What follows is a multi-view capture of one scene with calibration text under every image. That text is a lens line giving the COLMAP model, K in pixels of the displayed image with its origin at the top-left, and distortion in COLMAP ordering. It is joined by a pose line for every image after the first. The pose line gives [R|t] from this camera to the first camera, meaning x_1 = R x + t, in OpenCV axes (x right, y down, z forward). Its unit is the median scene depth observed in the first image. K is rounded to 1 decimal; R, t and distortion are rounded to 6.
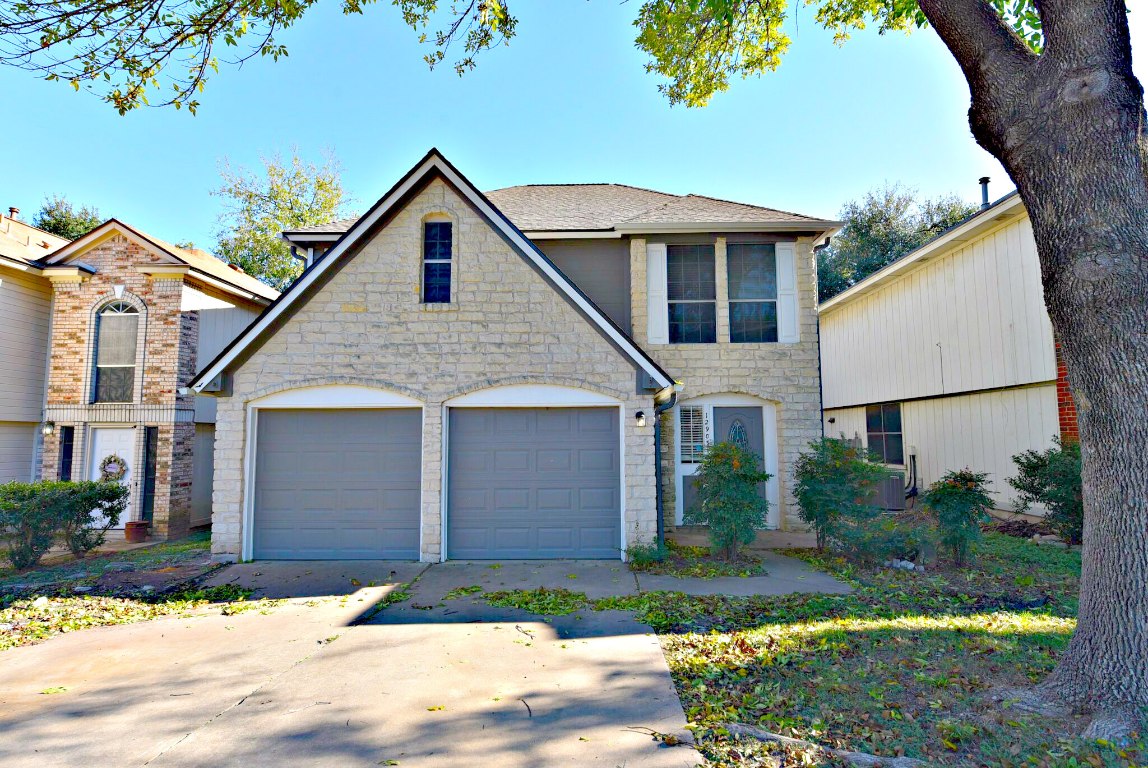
lens RADIAL K [[596.4, 0, 576.2], [0, 596.4, 385.1], [0, 0, 1]] dist [-0.004933, -0.001092]
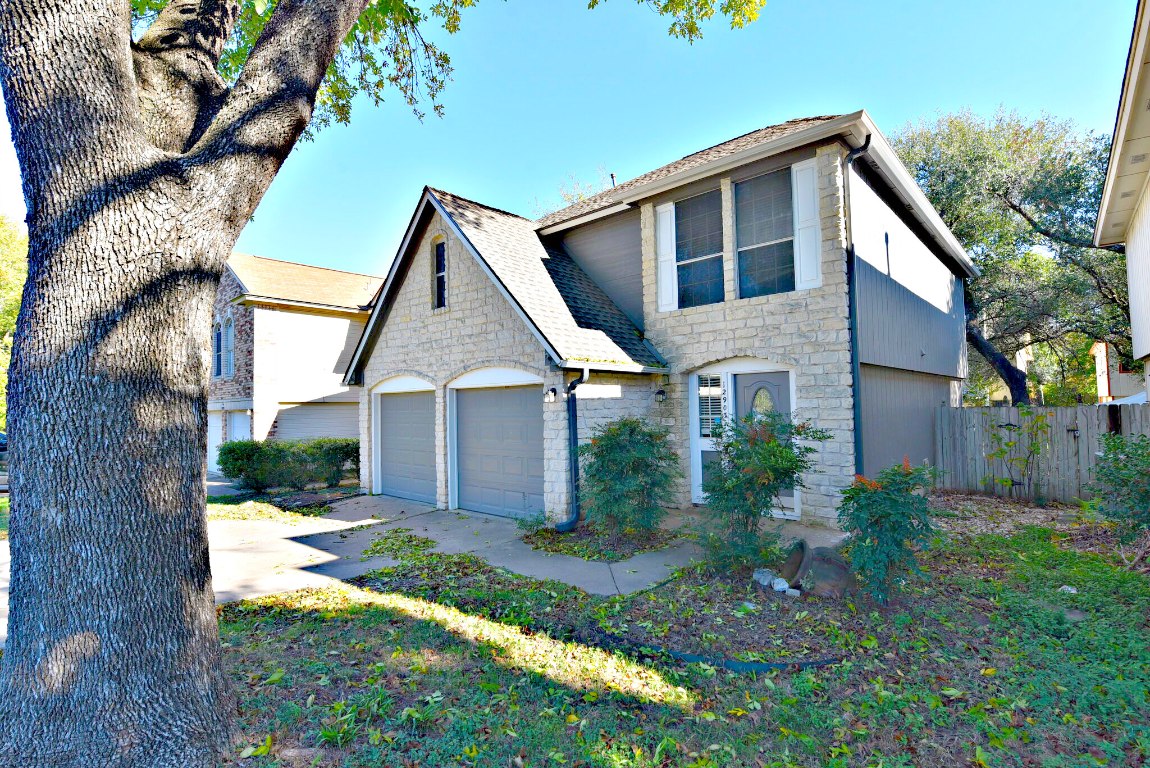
lens RADIAL K [[547.4, 0, 574.5], [0, 547.4, 383.5], [0, 0, 1]] dist [-0.003528, -0.000005]
pose [[0.746313, -0.037192, -0.664555, 0.606558], [0.075362, 0.996739, 0.028850, 0.009346], [0.661315, -0.071613, 0.746682, 0.248268]]
